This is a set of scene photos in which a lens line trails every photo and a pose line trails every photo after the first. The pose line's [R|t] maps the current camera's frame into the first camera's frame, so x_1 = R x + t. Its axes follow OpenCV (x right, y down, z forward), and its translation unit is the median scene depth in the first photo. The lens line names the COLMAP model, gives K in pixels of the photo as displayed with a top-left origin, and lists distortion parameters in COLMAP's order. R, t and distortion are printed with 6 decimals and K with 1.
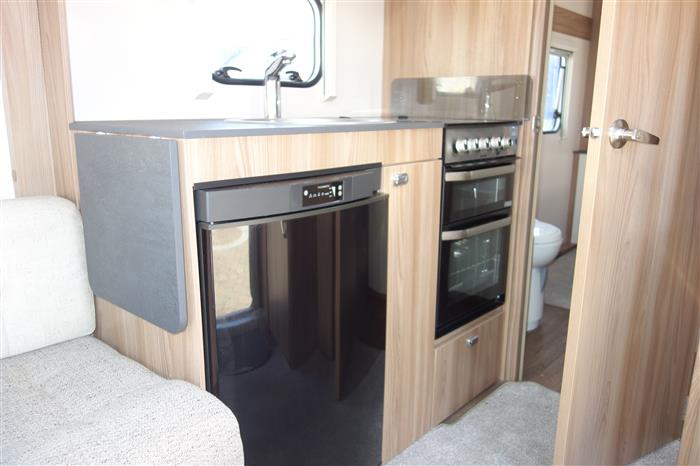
lens RADIAL K [[556.8, 0, 346.3], [0, 556.8, 232.2], [0, 0, 1]] dist [-0.010124, -0.015349]
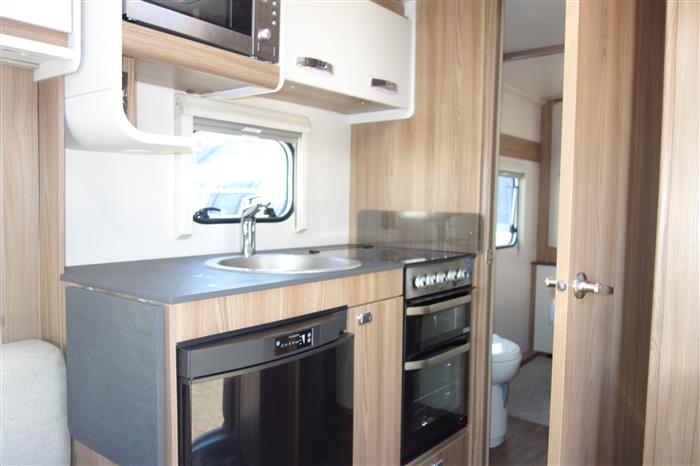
lens RADIAL K [[556.8, 0, 351.5], [0, 556.8, 233.3], [0, 0, 1]] dist [-0.010124, -0.015349]
pose [[0.998130, 0.003354, 0.061028, 0.003032], [0.006674, 0.986543, -0.163366, -0.068283], [-0.060755, 0.163468, 0.984676, -0.085637]]
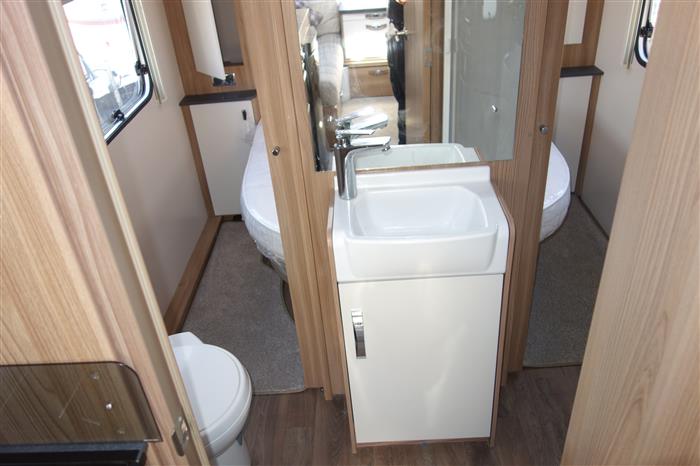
lens RADIAL K [[556.8, 0, 351.5], [0, 556.8, 229.7], [0, 0, 1]] dist [-0.010124, -0.015349]
pose [[0.743556, -0.408271, 0.529566, 0.310798], [0.231583, 0.900183, 0.368837, -0.497949], [-0.627291, -0.151613, 0.763884, 0.704948]]
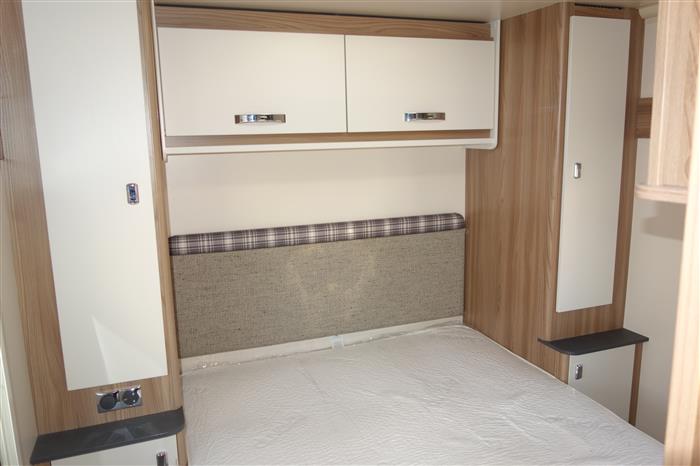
lens RADIAL K [[556.8, 0, 351.6], [0, 556.8, 238.6], [0, 0, 1]] dist [-0.010124, -0.015349]
pose [[0.477822, -0.190823, 0.857480, 0.537744], [0.226064, 0.969957, 0.089882, -0.635803], [-0.848870, 0.150898, 0.506605, 1.459812]]
